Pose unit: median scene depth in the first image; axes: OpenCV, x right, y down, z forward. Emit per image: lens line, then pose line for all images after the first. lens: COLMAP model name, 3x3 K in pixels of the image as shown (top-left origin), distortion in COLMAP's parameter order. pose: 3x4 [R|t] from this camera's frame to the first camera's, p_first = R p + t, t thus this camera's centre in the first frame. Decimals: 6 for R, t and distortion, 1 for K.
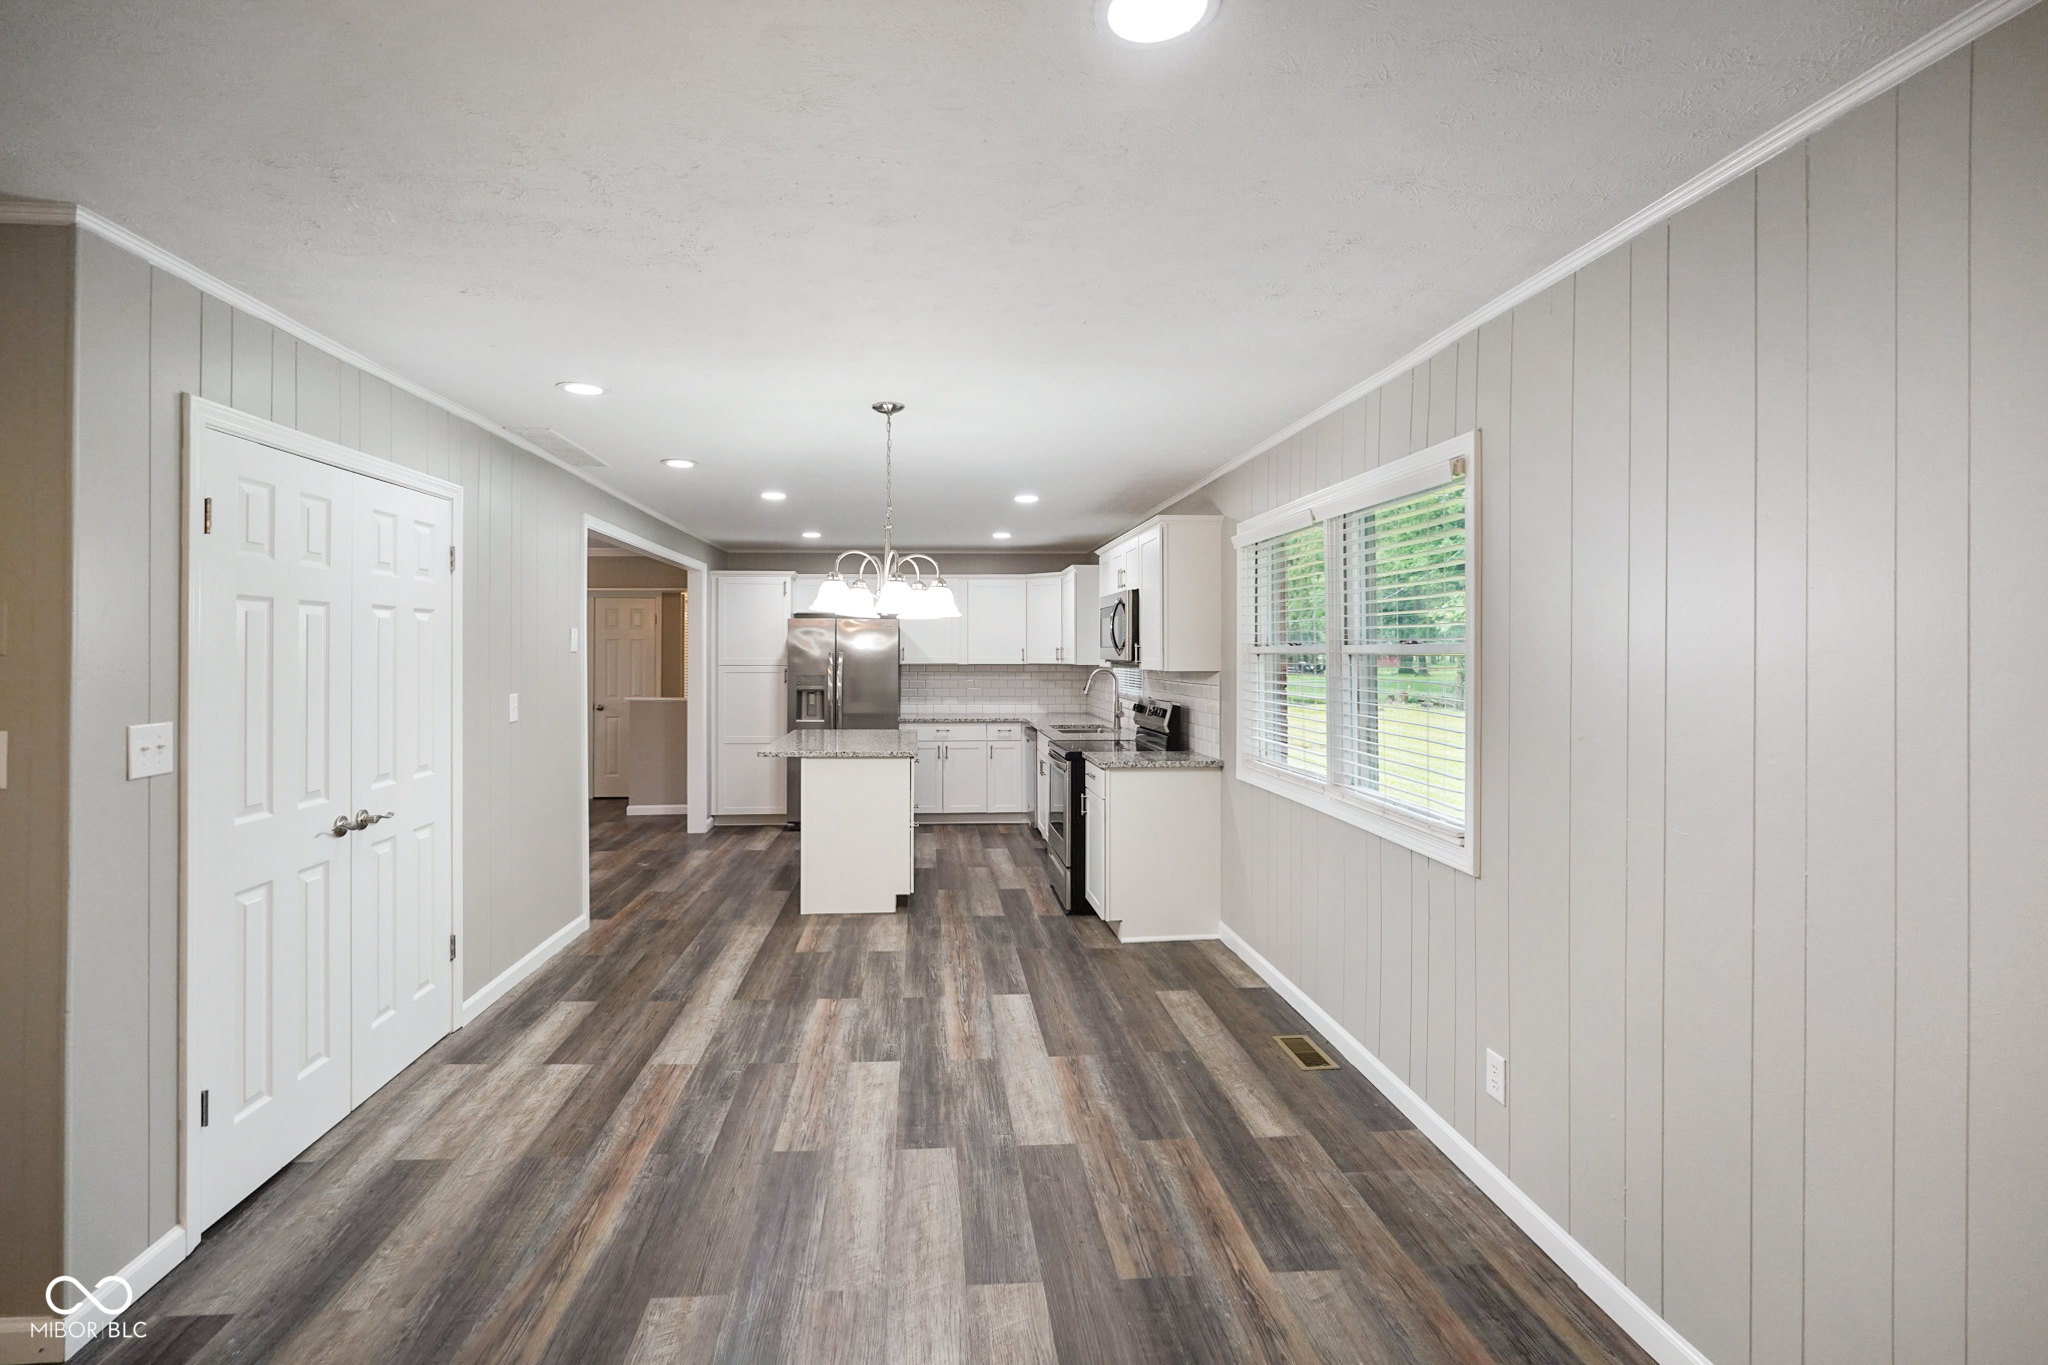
lens RADIAL K [[941.8, 0, 967.5], [0, 941.8, 645.3], [0, 0, 1]] dist [-0.011867, 0.008927]
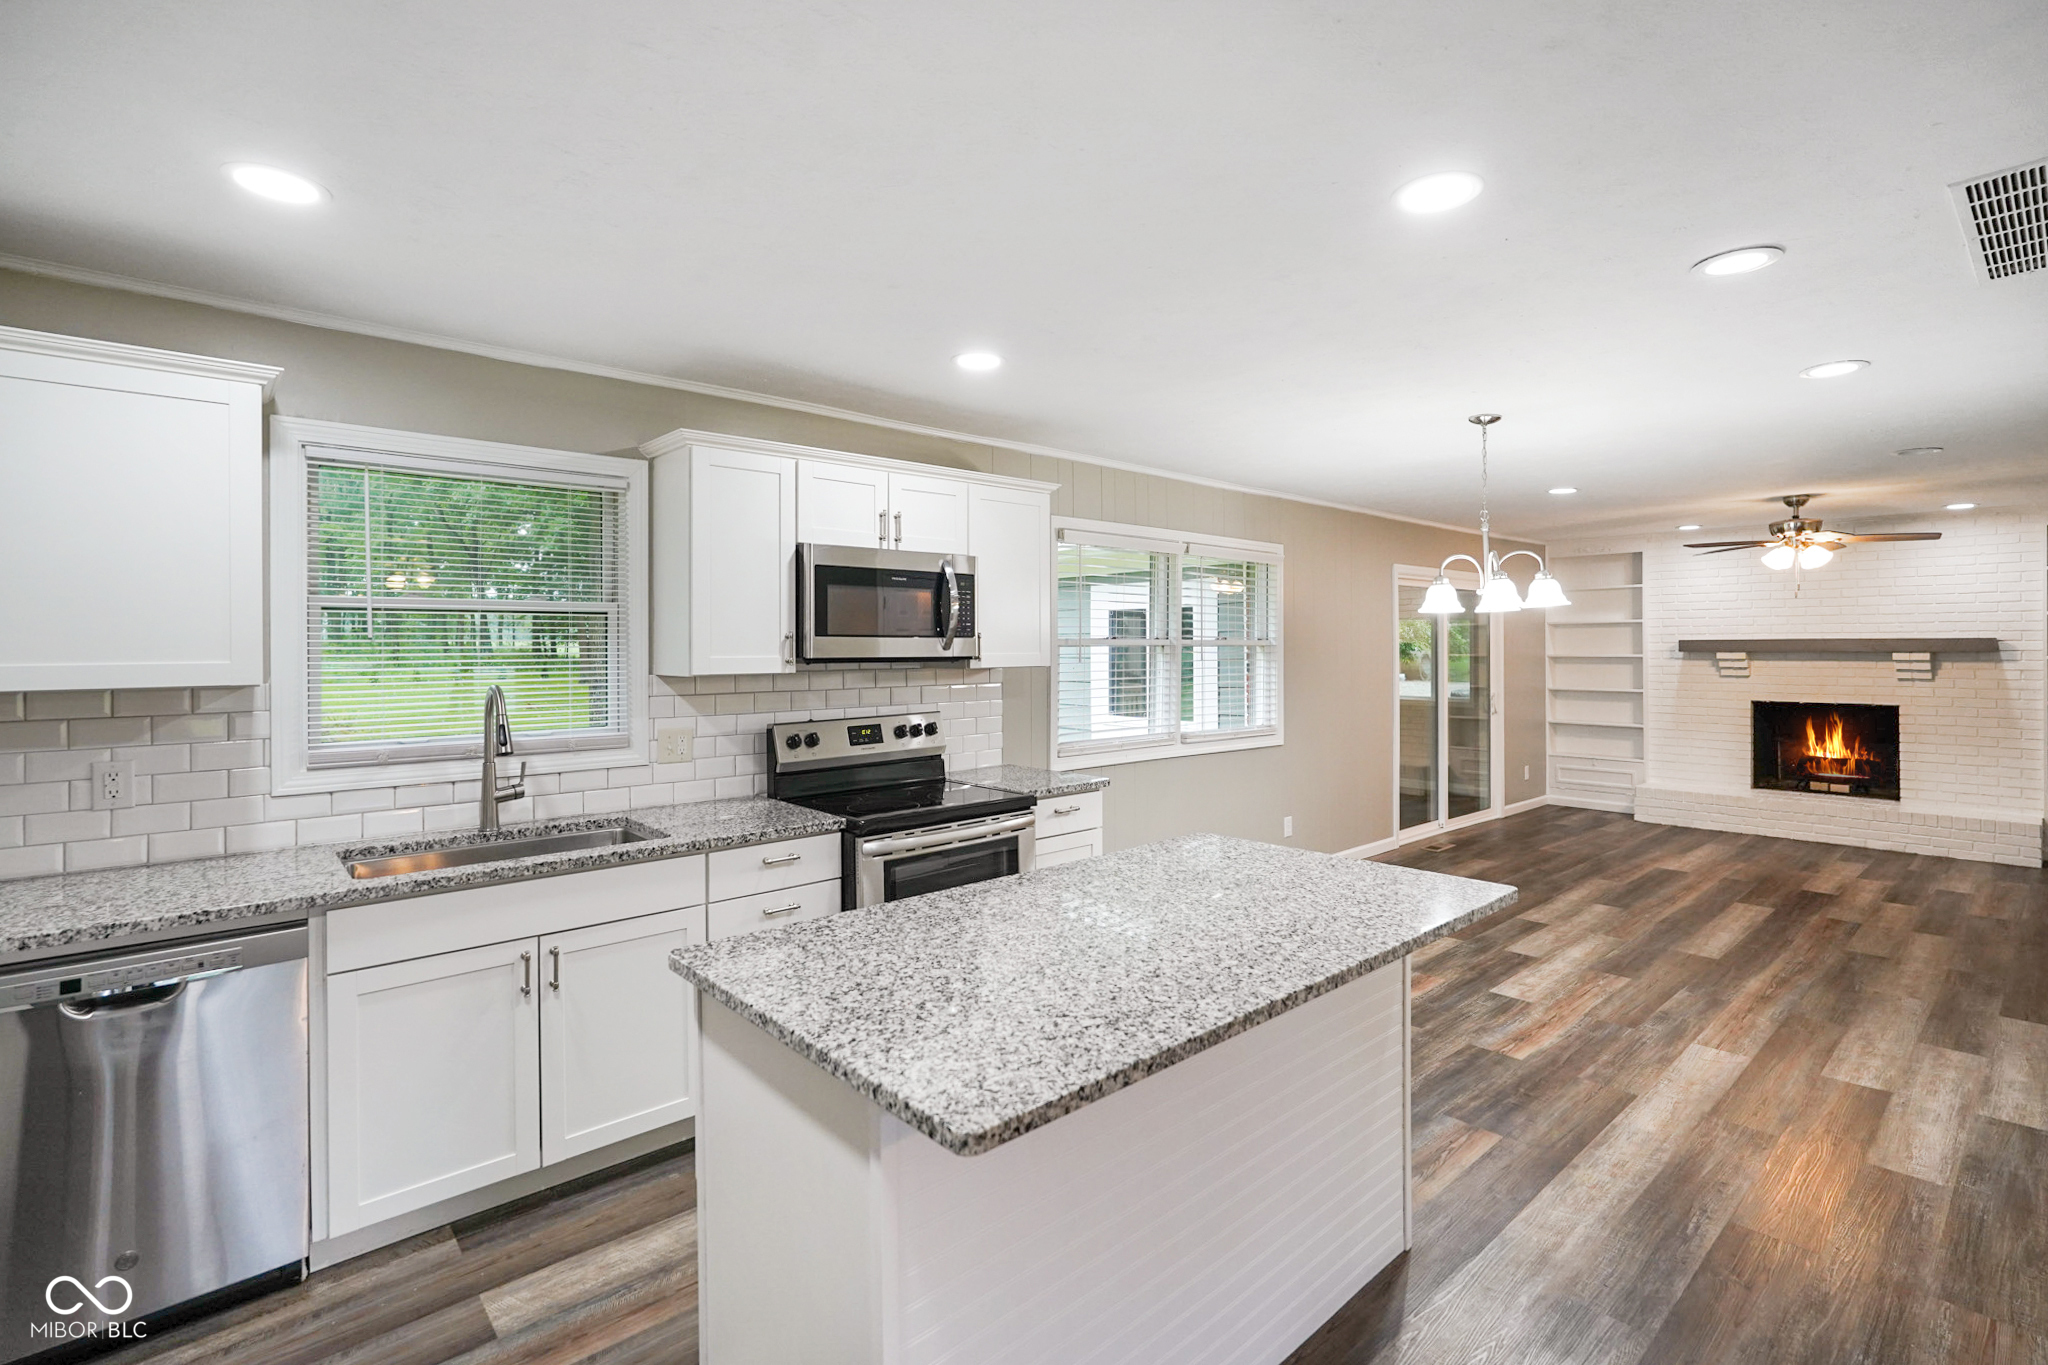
lens RADIAL K [[941.8, 0, 1028.4], [0, 941.8, 635.8], [0, 0, 1]] dist [-0.011867, 0.008927]
pose [[-0.626924, 0.006772, 0.779051, -0.547564], [-0.004356, 0.999916, -0.012197, 0.014110], [-0.779068, -0.011040, -0.626842, 1.907811]]
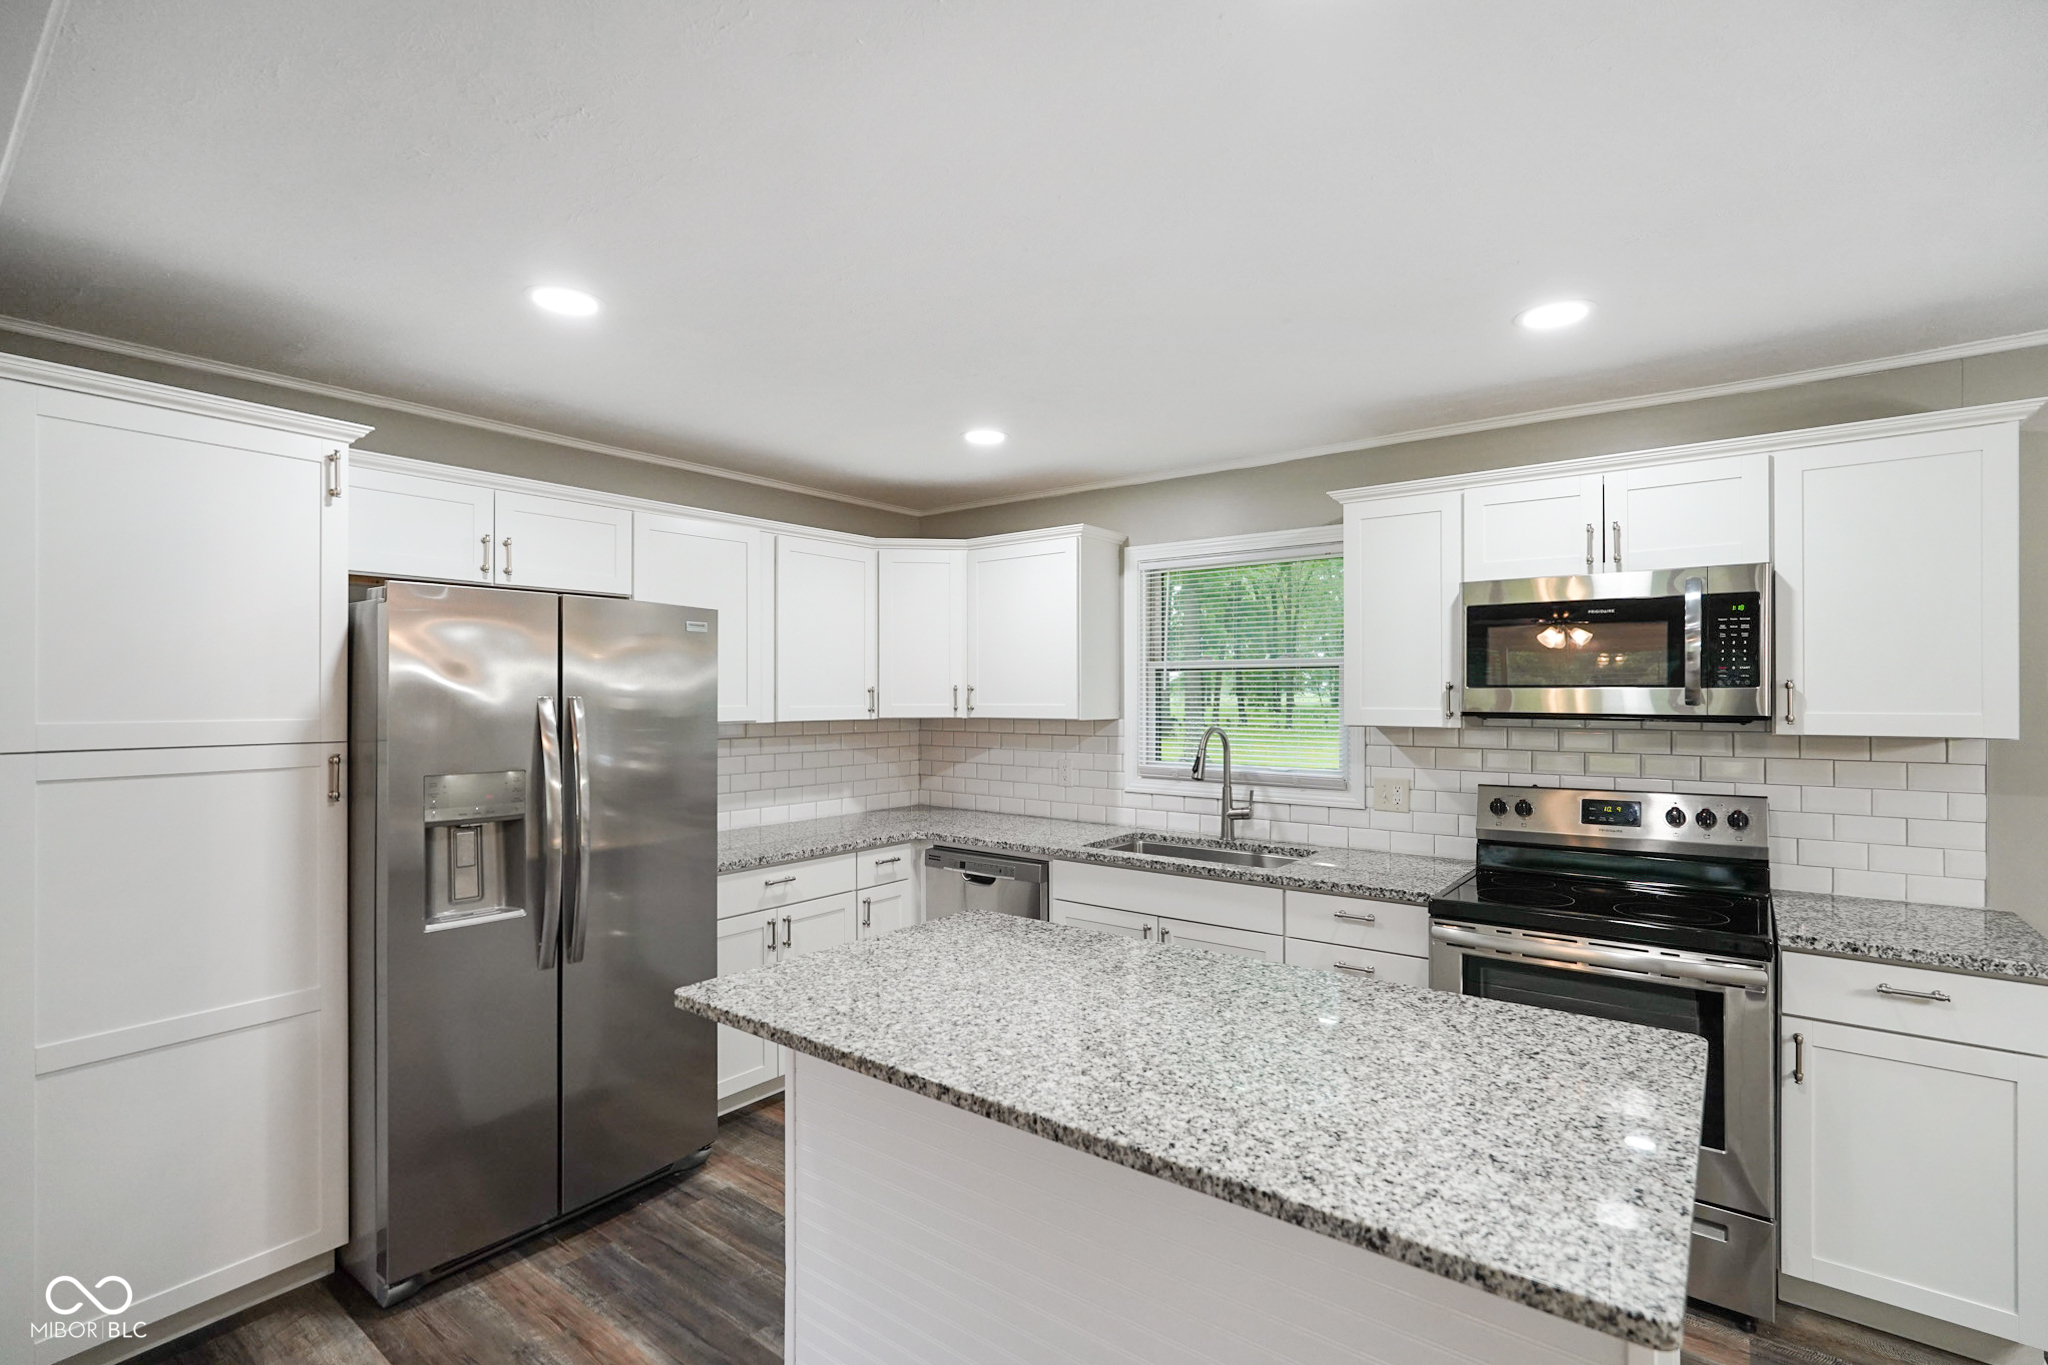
lens RADIAL K [[941.8, 0, 1031.2], [0, 941.8, 683.1], [0, 0, 1]] dist [-0.011867, 0.008927]
pose [[0.647041, 0.006472, 0.762427, -0.560720], [-0.004128, 0.999979, -0.004985, 0.007136], [-0.762444, 0.000078, 0.647055, 1.316259]]
